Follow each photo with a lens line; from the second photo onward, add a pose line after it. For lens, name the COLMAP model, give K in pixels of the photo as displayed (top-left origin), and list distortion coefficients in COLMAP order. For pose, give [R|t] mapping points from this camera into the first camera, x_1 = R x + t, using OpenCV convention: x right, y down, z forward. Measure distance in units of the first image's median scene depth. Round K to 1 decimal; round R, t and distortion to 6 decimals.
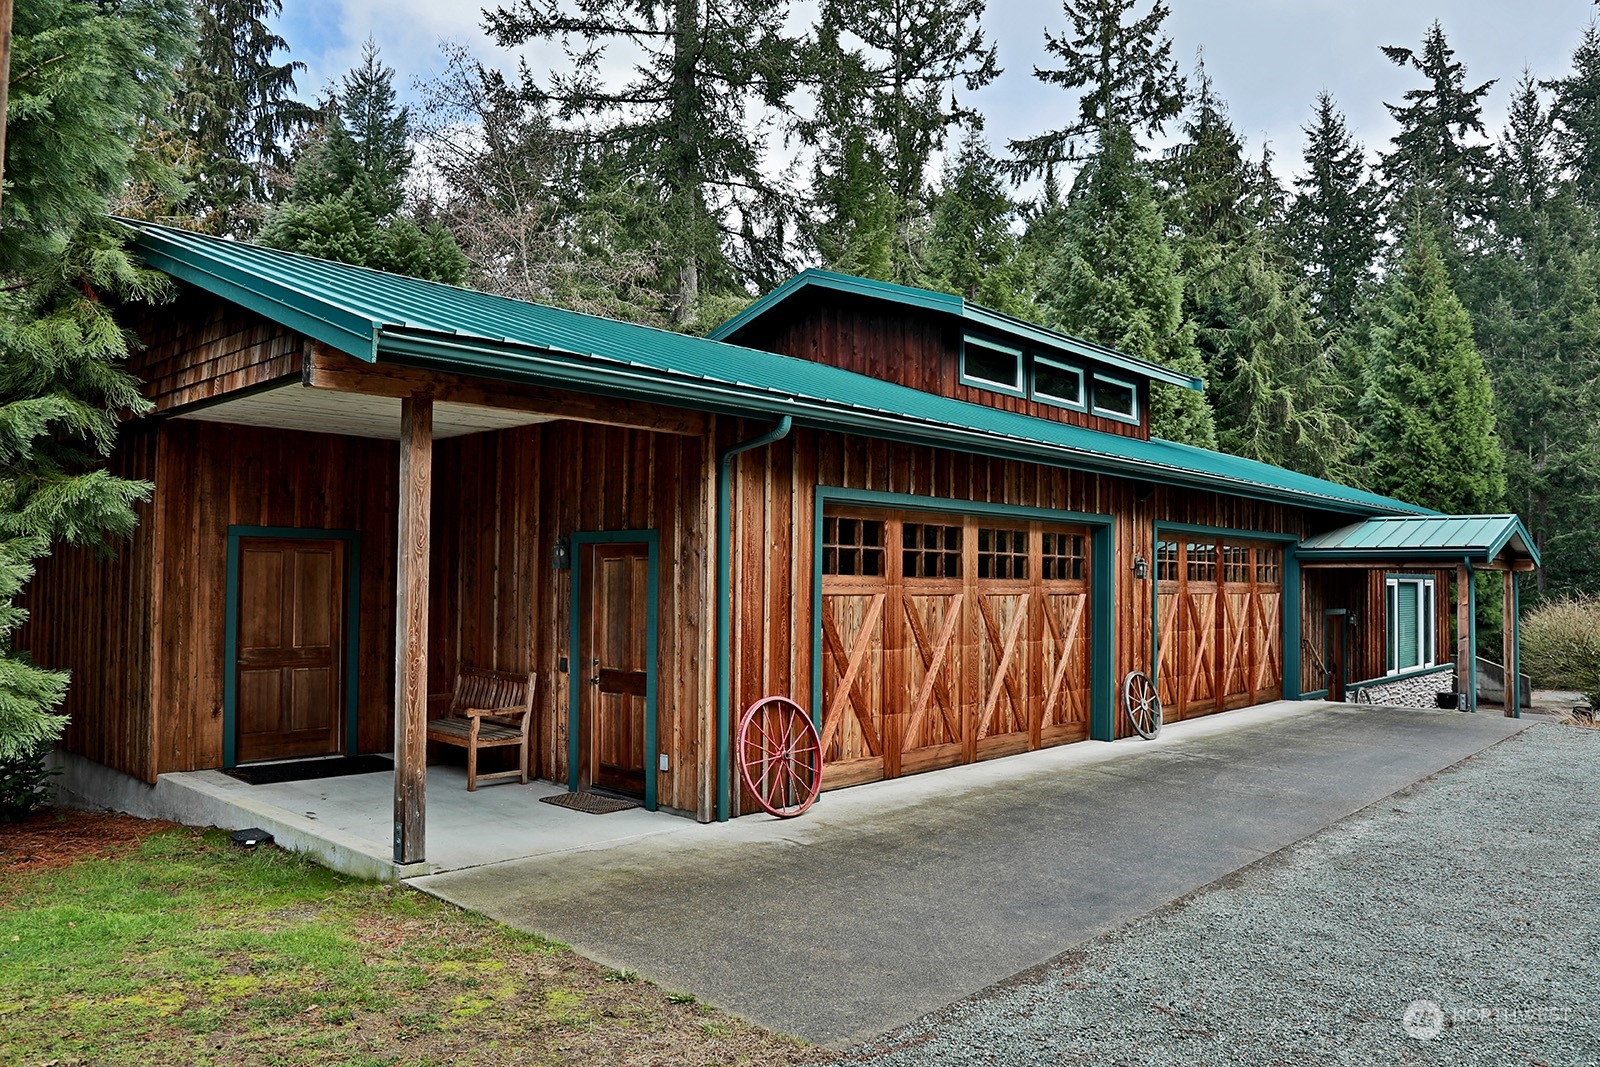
lens RADIAL K [[1109.4, 0, 803.4], [0, 1109.4, 534.2], [0, 0, 1]] dist [-0.011139, -0.002093]
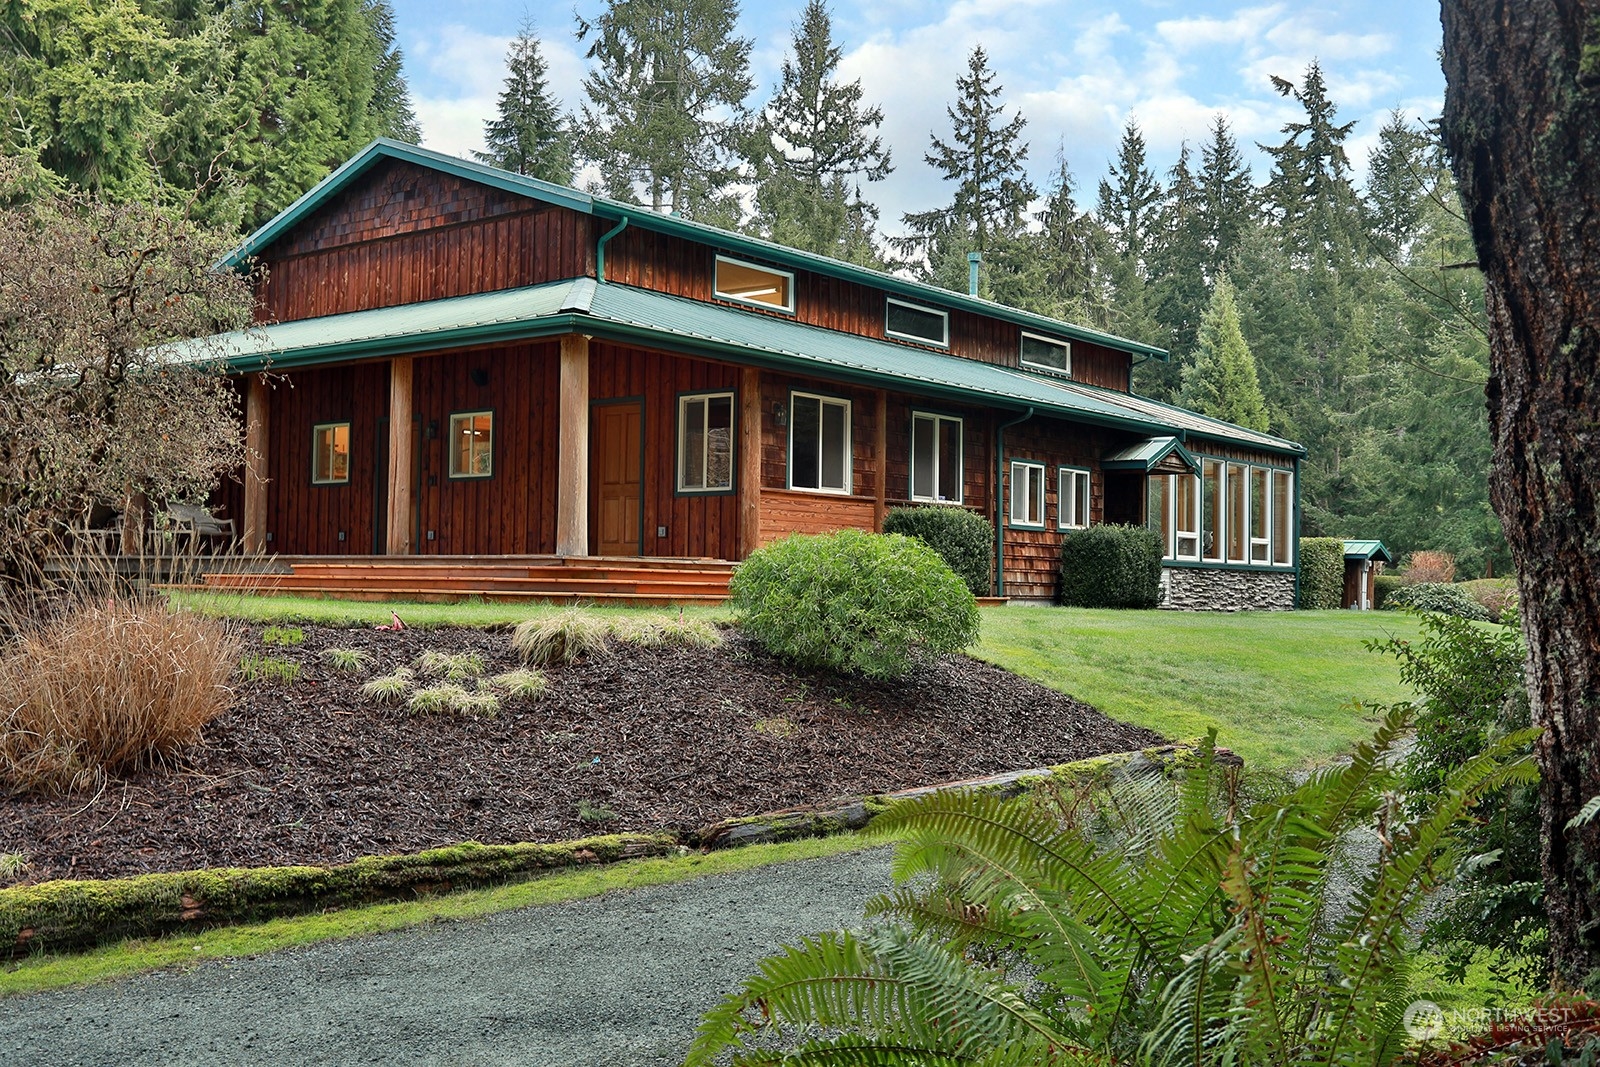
lens RADIAL K [[1614.6, 0, 801.5], [0, 1614.6, 532.3], [0, 0, 1]] dist [-0.004459, 0.000000]
pose [[0.997924, 0.012261, 0.063225, -0.042789], [-0.013074, 0.999837, 0.012469, -0.014638], [-0.063062, -0.013269, 0.997921, -0.859250]]
